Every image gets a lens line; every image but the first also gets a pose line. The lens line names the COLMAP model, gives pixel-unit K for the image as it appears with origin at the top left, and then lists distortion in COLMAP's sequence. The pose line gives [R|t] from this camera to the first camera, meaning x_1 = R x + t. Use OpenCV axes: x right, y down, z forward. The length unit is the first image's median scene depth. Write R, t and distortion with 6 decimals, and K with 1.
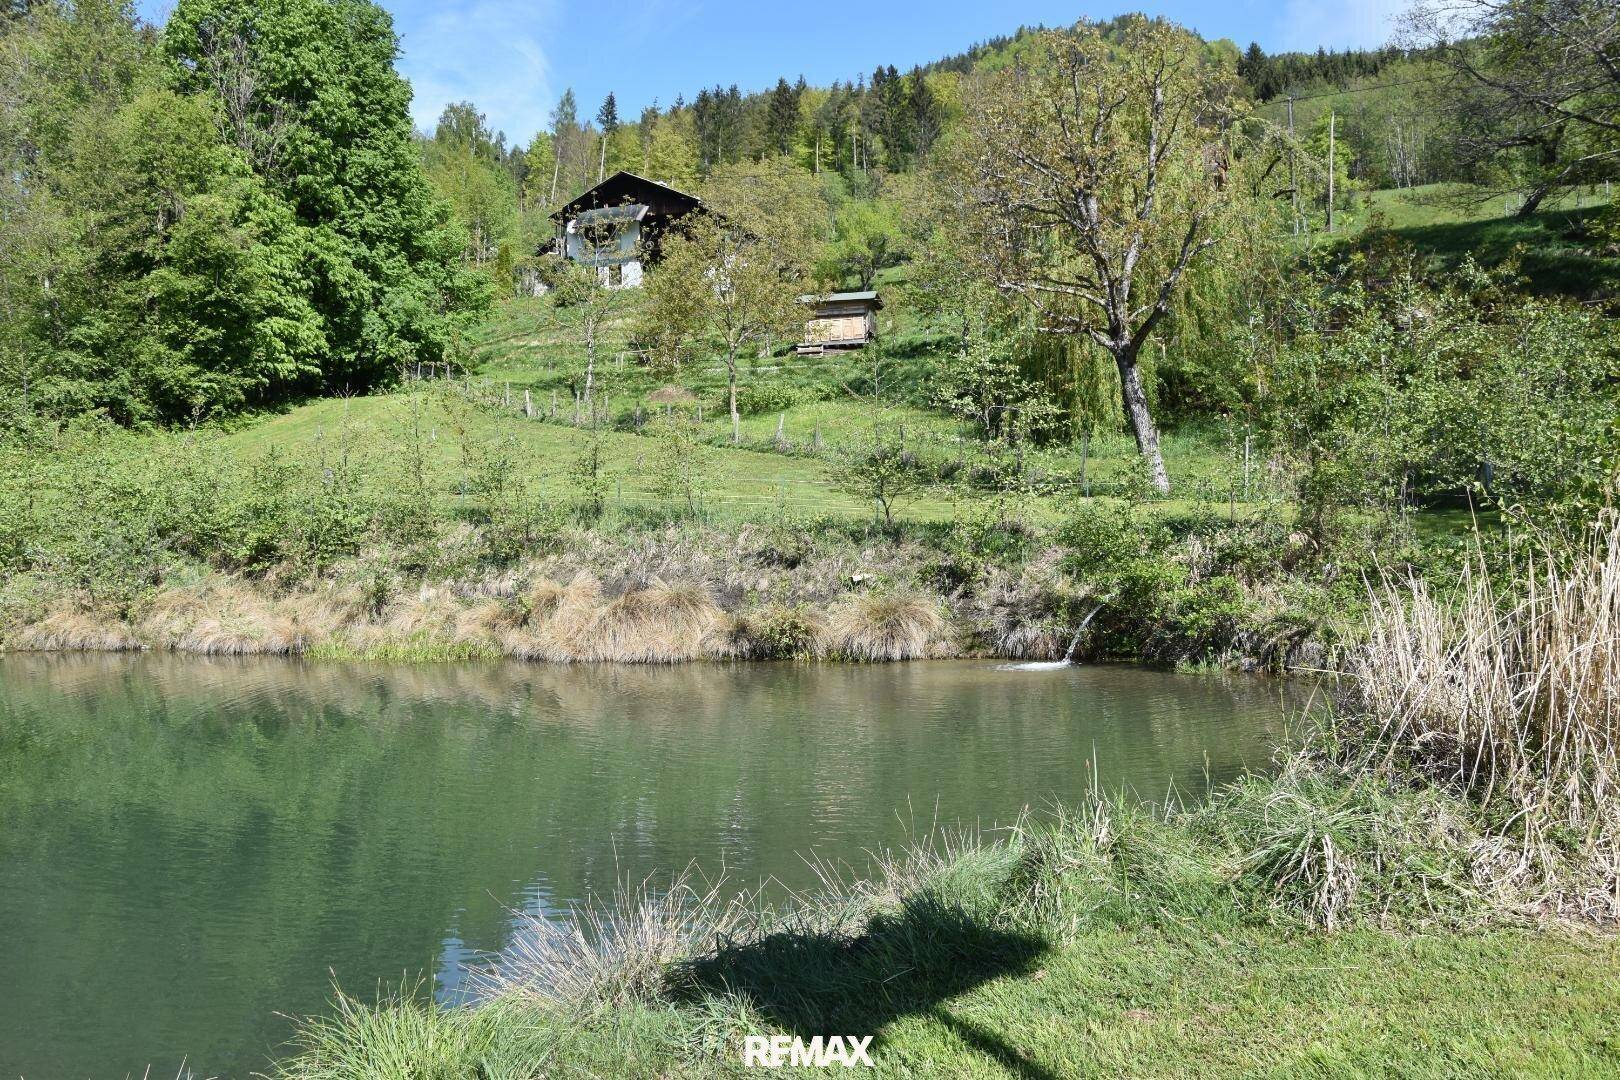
lens RADIAL K [[1264.2, 0, 810.0], [0, 1264.2, 540.0], [0, 0, 1]] dist [-0.168654, 0.129280]
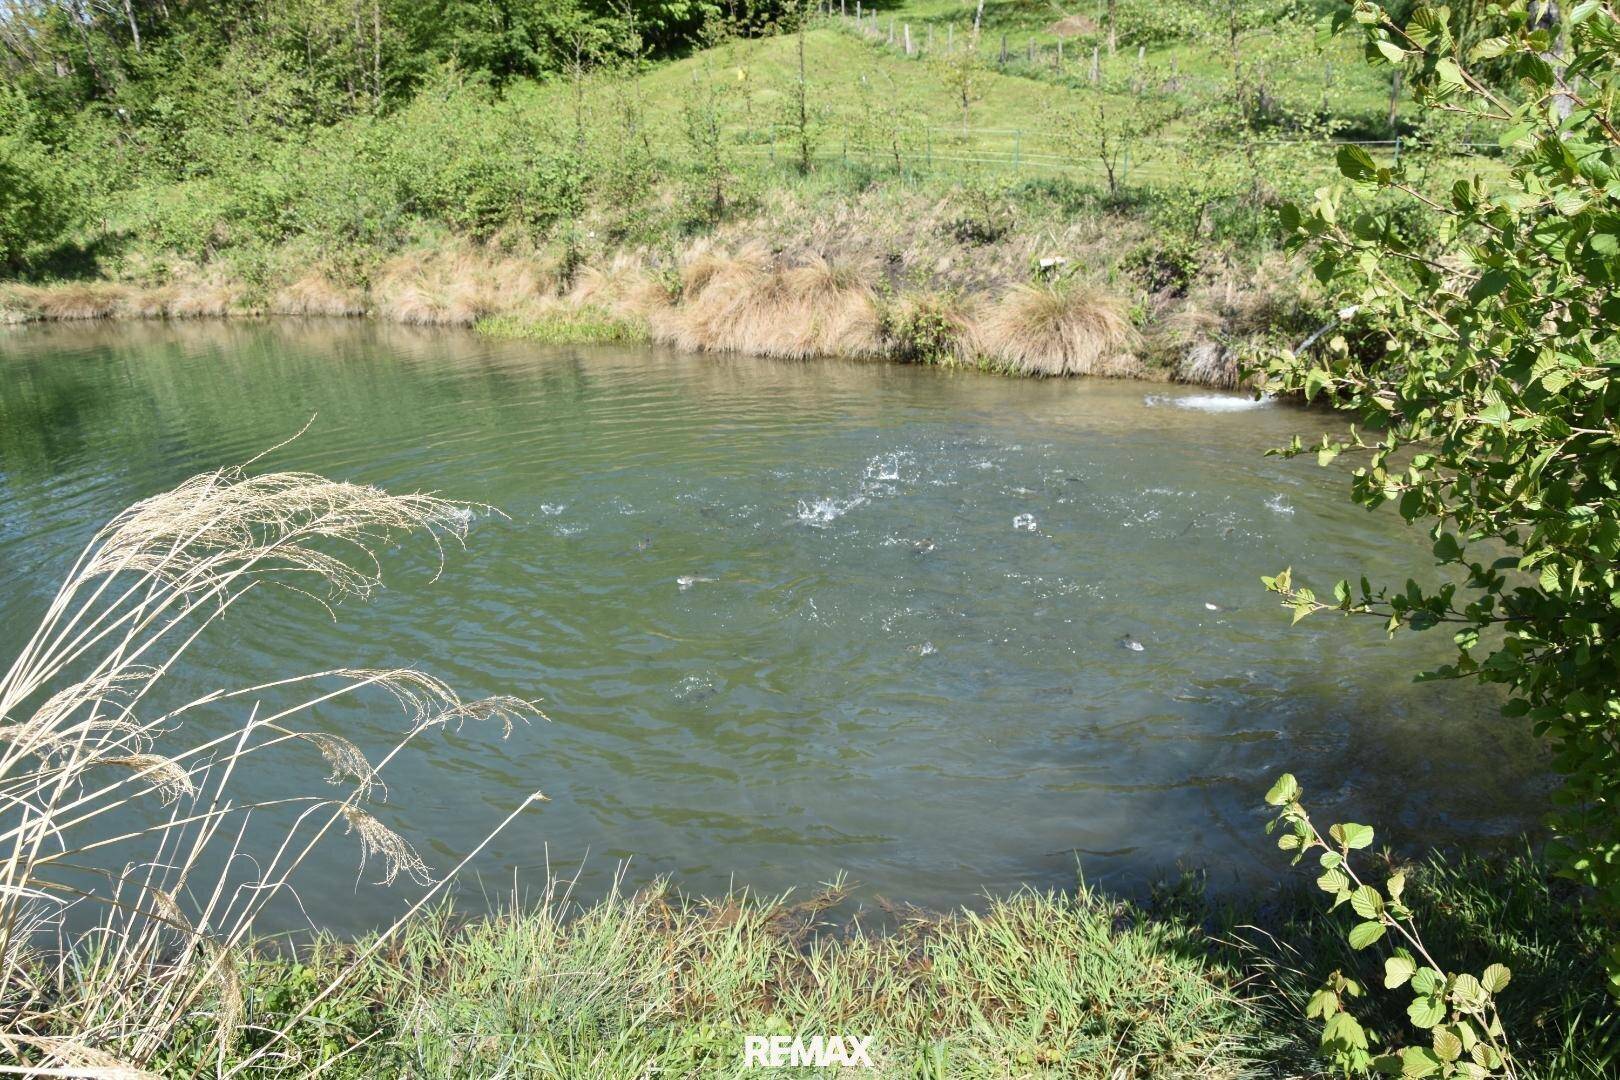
lens RADIAL K [[1264.2, 0, 810.0], [0, 1264.2, 540.0], [0, 0, 1]] dist [-0.168654, 0.129280]
pose [[0.912020, 0.117835, -0.392855, 0.215955], [-0.005208, 0.961090, 0.276185, -0.015984], [0.410114, -0.249840, 0.877147, 0.218137]]
